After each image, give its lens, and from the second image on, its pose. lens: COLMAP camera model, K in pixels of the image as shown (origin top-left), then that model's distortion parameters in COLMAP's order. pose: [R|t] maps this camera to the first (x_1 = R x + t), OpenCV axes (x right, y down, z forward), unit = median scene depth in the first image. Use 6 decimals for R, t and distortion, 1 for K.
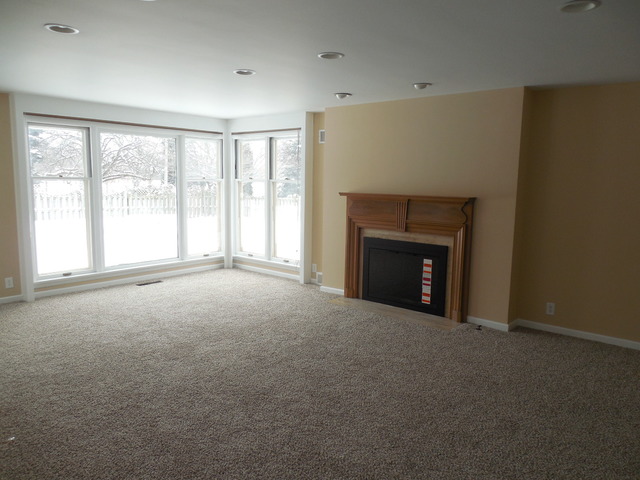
lens RADIAL K [[479.2, 0, 320.0], [0, 479.2, 240.0], [0, 0, 1]] dist [0.004000, 0.006453]
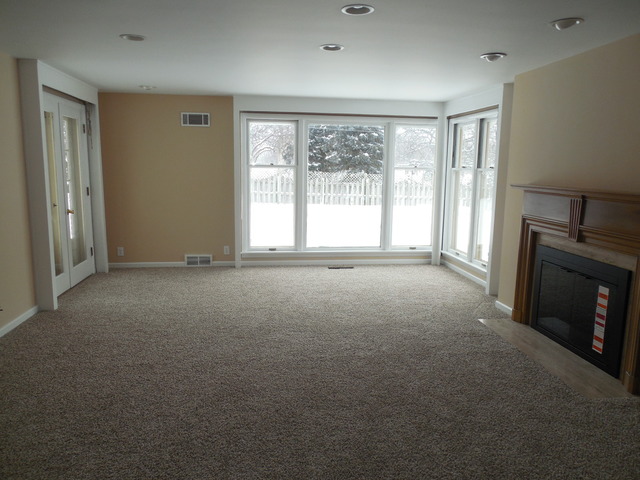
lens RADIAL K [[479.2, 0, 320.0], [0, 479.2, 240.0], [0, 0, 1]] dist [0.004000, 0.006453]
pose [[0.751752, 0.100979, -0.651669, 0.329377], [-0.090549, 0.994653, 0.049670, -0.020244], [0.653200, 0.021668, 0.756875, 0.217821]]
